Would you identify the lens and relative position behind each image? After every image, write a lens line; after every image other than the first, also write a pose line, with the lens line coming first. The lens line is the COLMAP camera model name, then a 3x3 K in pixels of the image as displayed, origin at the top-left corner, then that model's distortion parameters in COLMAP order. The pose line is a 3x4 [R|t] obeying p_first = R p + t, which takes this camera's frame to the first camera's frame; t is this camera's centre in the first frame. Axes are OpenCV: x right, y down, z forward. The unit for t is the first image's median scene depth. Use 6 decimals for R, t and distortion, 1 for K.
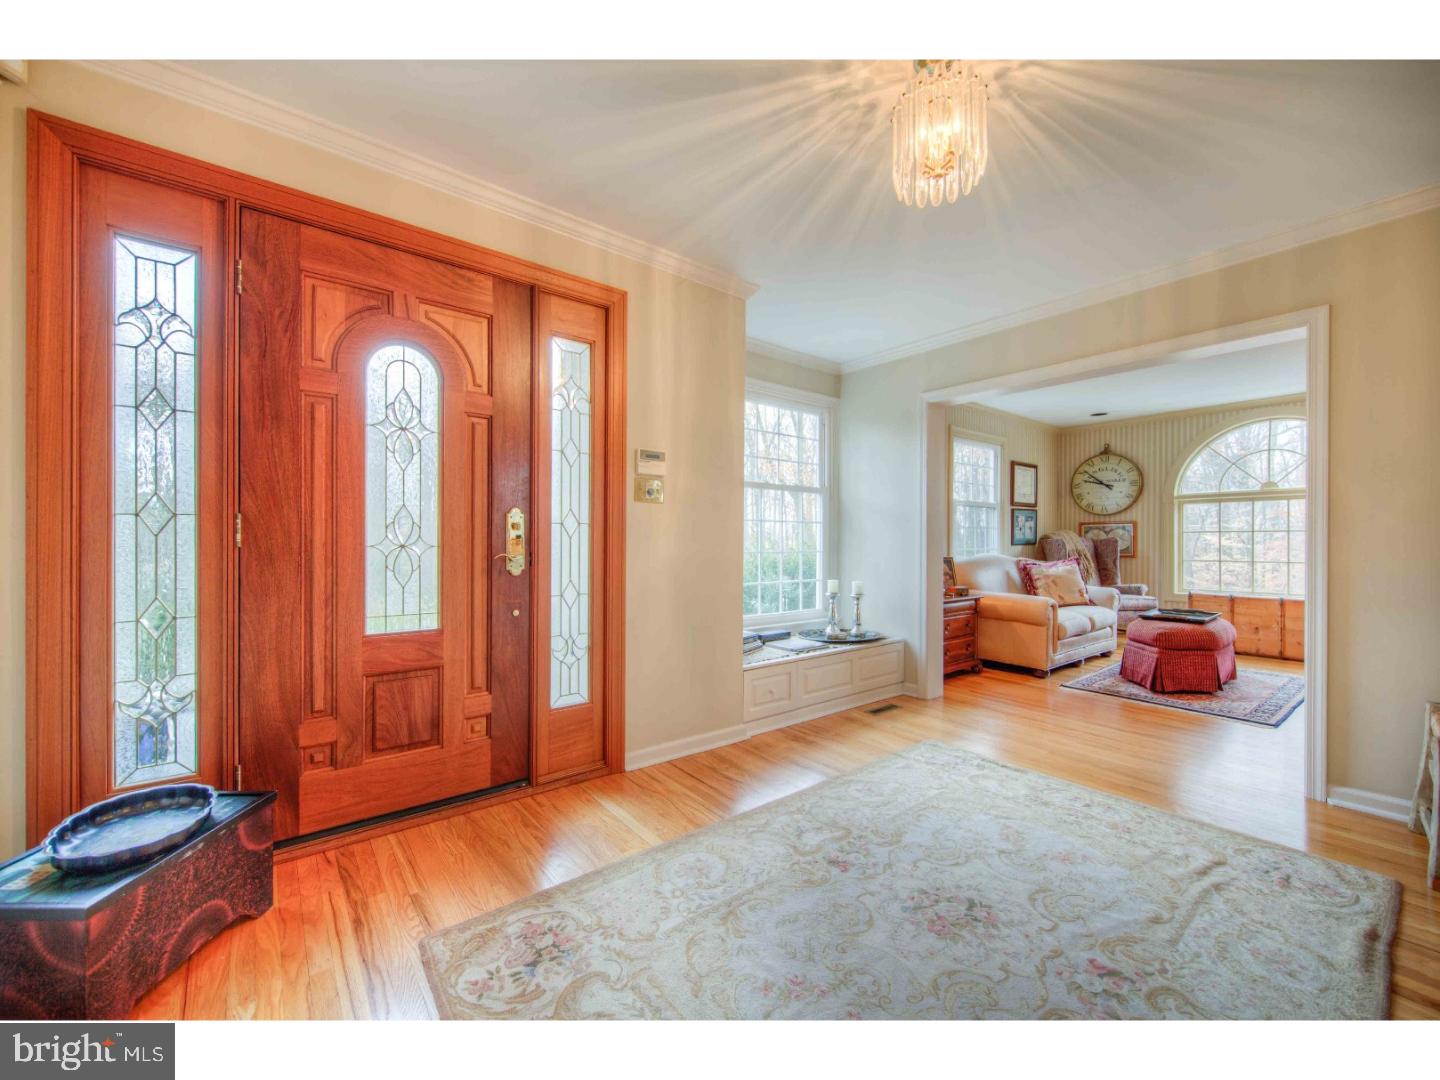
lens RADIAL K [[575.0, 0, 716.2], [0, 575.0, 542.1], [0, 0, 1]] dist [0.000179, -0.001233]
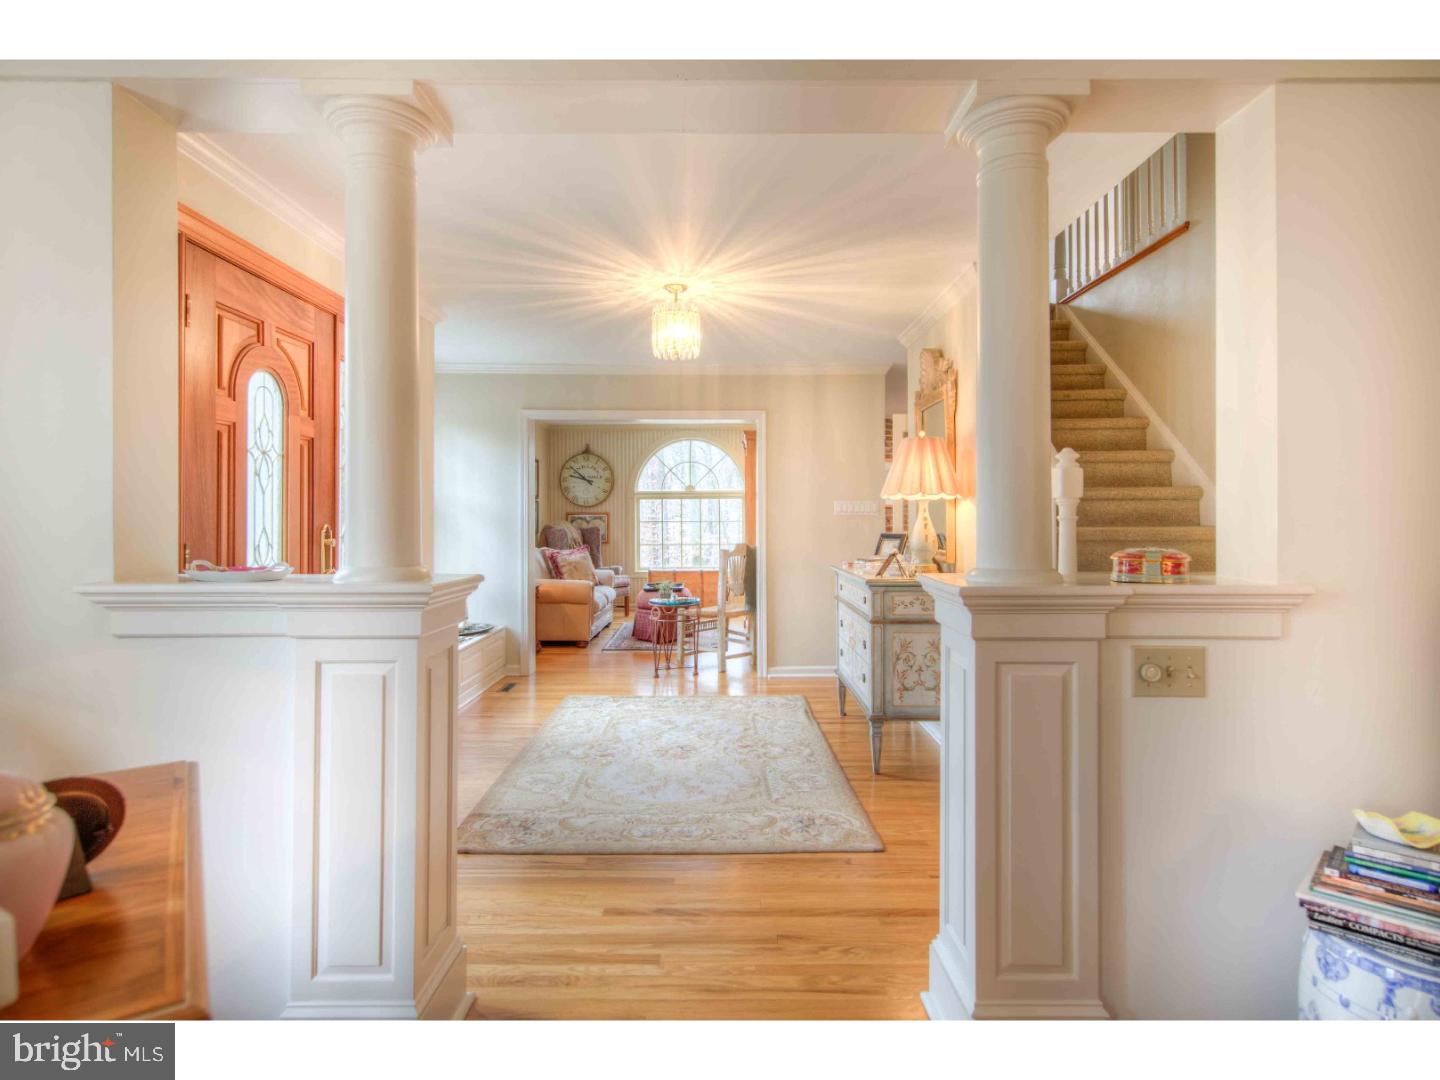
lens RADIAL K [[767.0, 0, 723.4], [0, 767.0, 526.1], [0, 0, 1]] dist [0.002957, 0.000009]
pose [[0.619171, -0.013113, 0.785147, -0.377497], [0.006627, 0.999912, 0.011474, -0.026080], [-0.785229, -0.001901, 0.619203, -0.166681]]
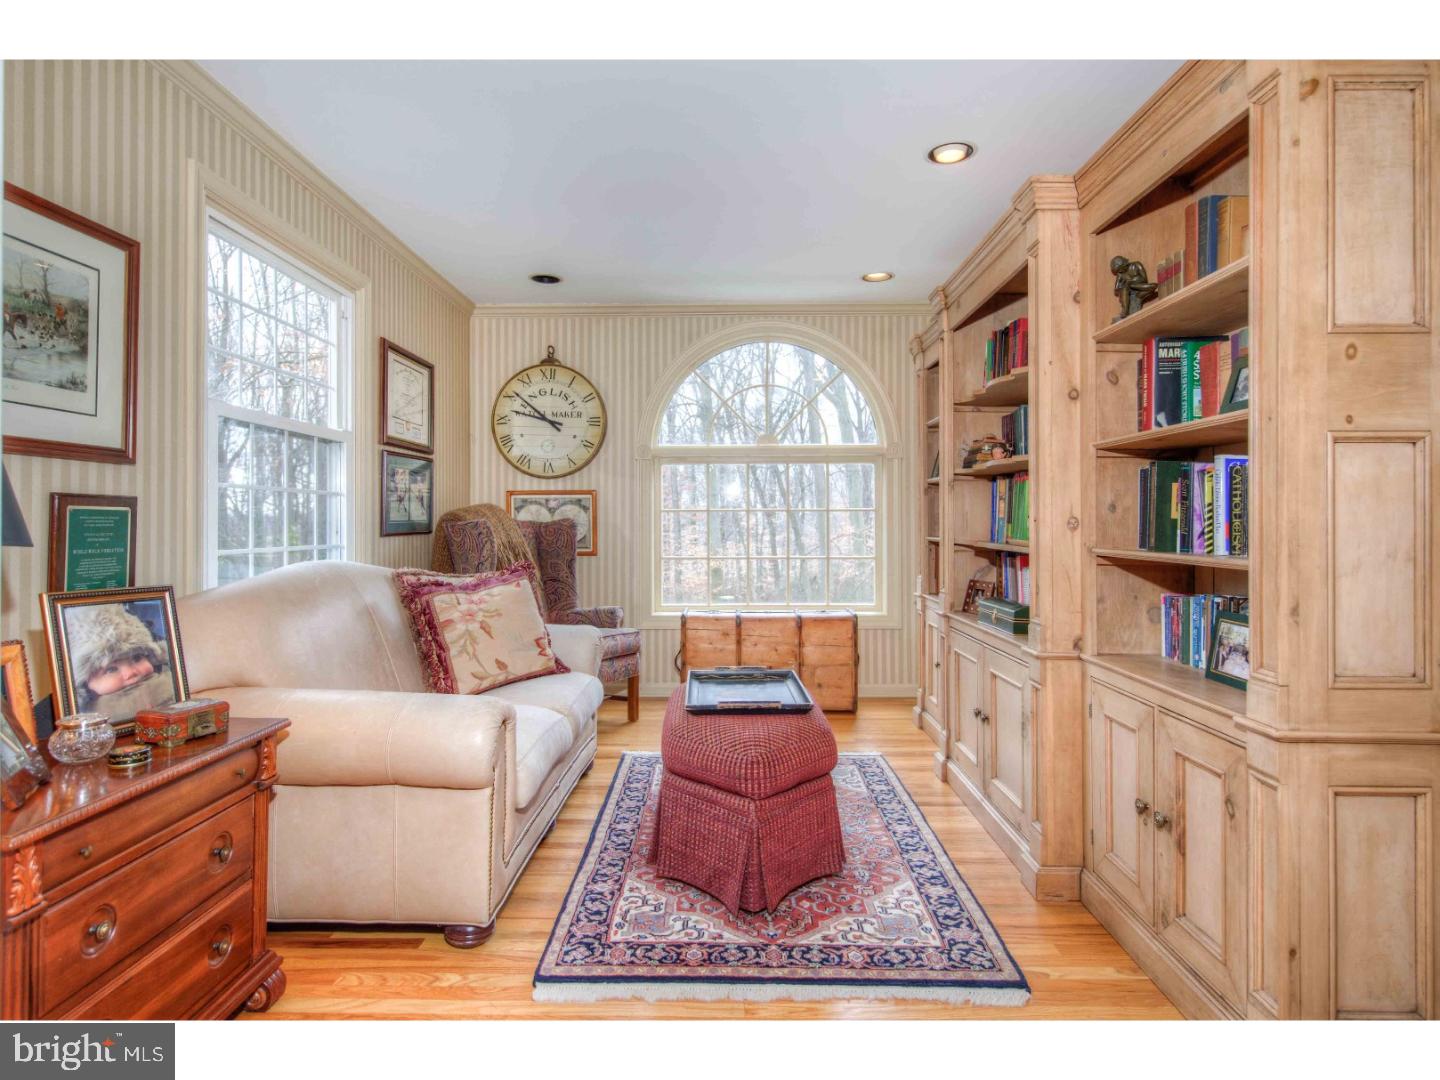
lens RADIAL K [[767.0, 0, 721.2], [0, 767.0, 530.1], [0, 0, 1]] dist [0.002957, 0.000009]
pose [[0.626215, -0.004836, 0.779636, 0.232699], [0.002980, 0.999988, 0.003809, -0.000005], [-0.779645, -0.000062, 0.626222, 0.456131]]
